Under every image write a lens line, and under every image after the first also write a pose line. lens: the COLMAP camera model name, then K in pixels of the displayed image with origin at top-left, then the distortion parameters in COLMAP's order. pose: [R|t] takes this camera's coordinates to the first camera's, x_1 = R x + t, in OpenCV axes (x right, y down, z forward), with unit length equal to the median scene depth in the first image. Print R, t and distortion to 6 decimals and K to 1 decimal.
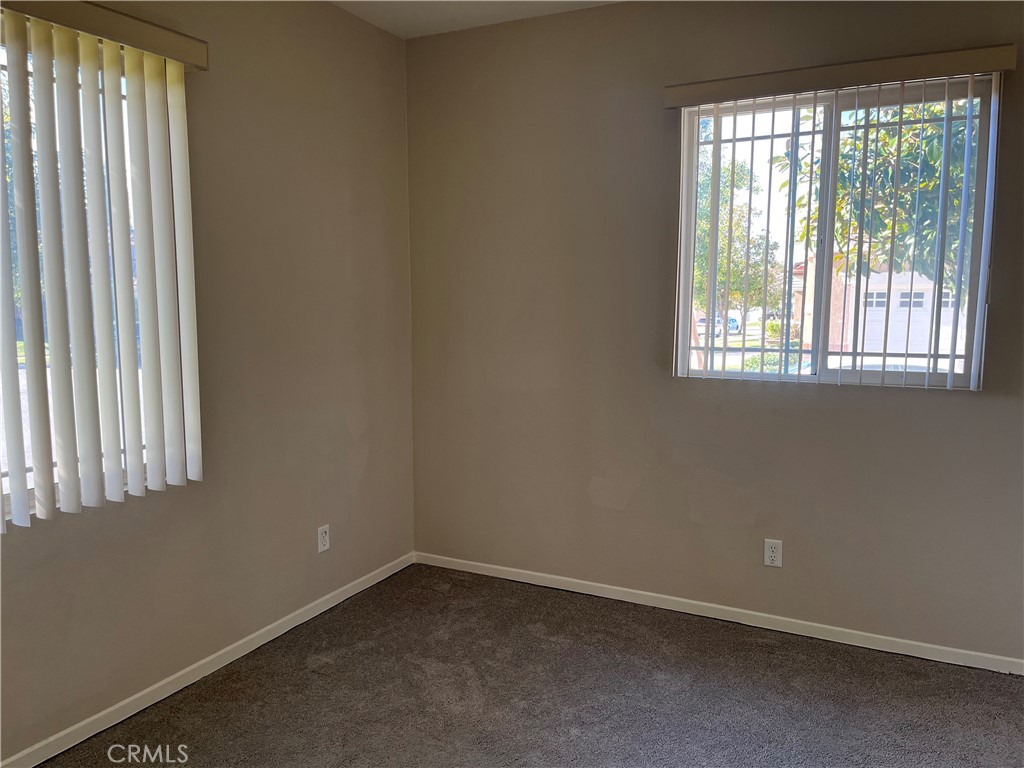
lens RADIAL K [[774.6, 0, 516.0], [0, 774.6, 390.8], [0, 0, 1]] dist [0.088345, -0.112371]
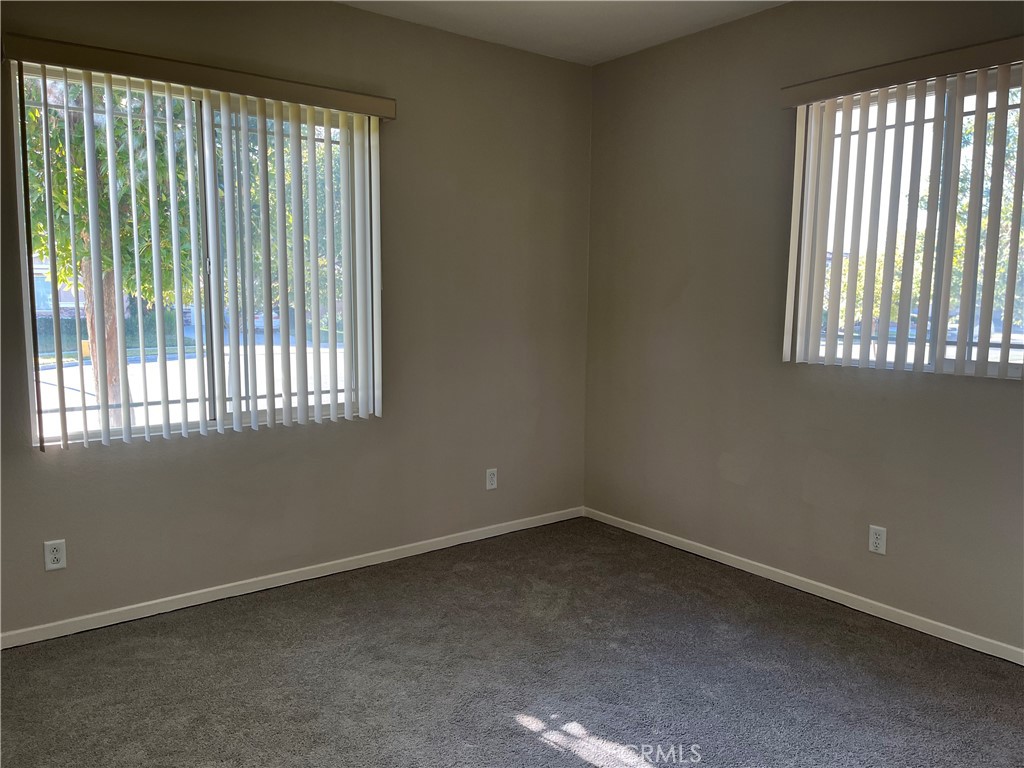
lens RADIAL K [[799.9, 0, 512.0], [0, 799.9, 384.0], [0, 0, 1]] dist [0.103644, -0.131906]
pose [[0.900232, 0.057193, -0.431639, 0.350437], [-0.056877, 0.998288, 0.013651, 0.020221], [0.431680, 0.012261, 0.901943, -0.150500]]
